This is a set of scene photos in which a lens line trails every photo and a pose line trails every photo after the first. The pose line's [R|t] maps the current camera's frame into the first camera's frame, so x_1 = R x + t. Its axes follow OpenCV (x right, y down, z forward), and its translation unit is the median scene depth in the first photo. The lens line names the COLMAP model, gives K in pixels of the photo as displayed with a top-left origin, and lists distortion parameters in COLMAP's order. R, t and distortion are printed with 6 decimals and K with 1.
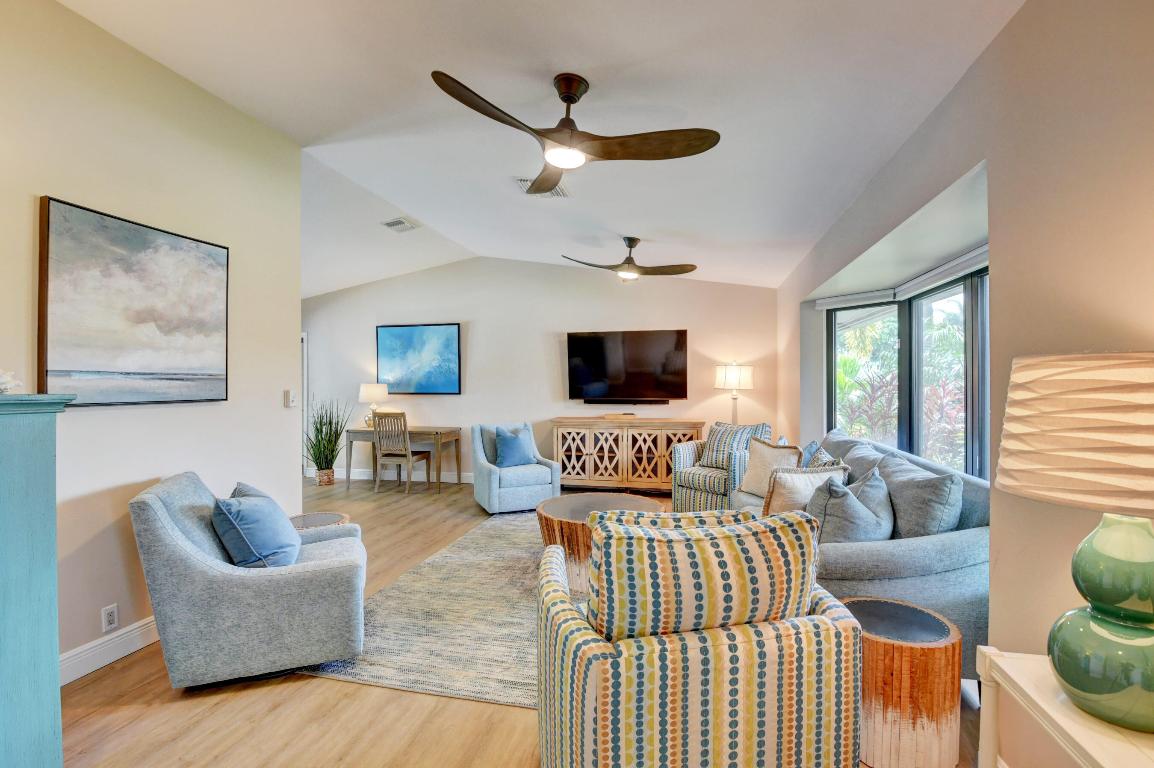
lens RADIAL K [[513.2, 0, 578.1], [0, 513.2, 383.8], [0, 0, 1]] dist [-0.000896, -0.000121]
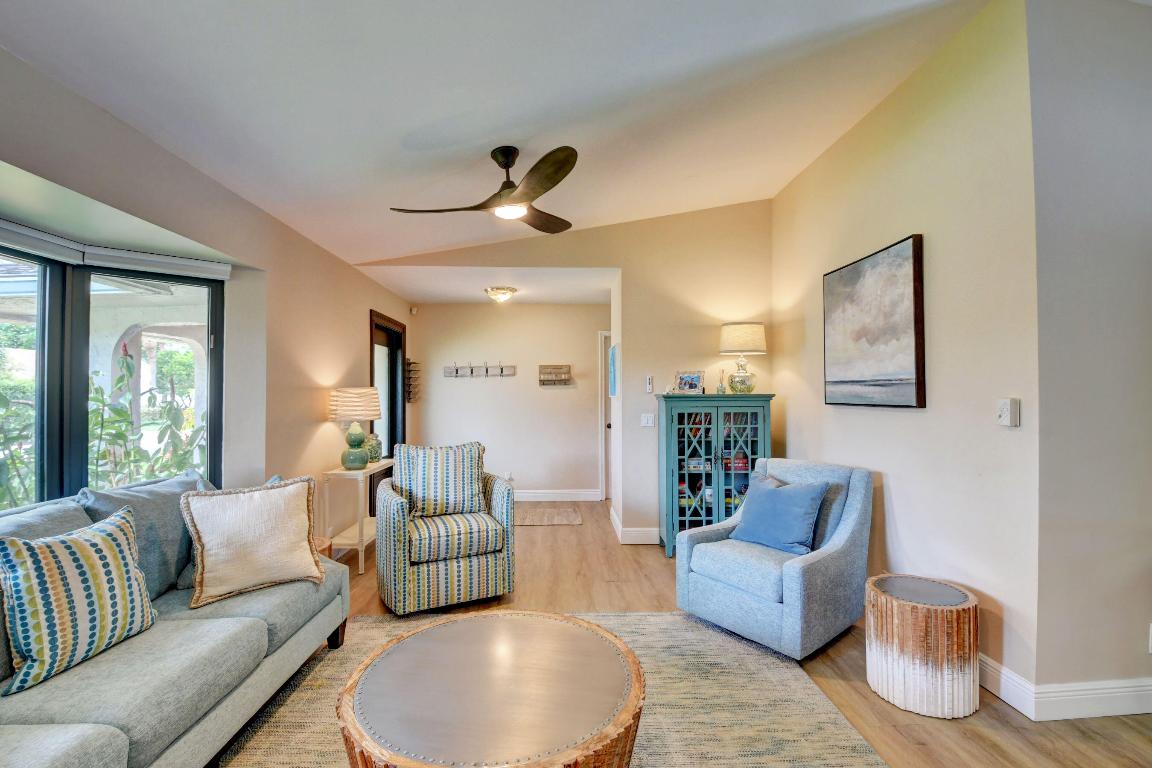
lens RADIAL K [[512.3, 0, 574.6], [0, 512.3, 387.9], [0, 0, 1]] dist [-0.000896, -0.000121]
pose [[-0.968338, 0.005473, -0.249584, 0.115158], [0.007501, 0.999946, -0.007175, 0.000045], [0.249531, -0.008820, -0.968327, 1.932342]]
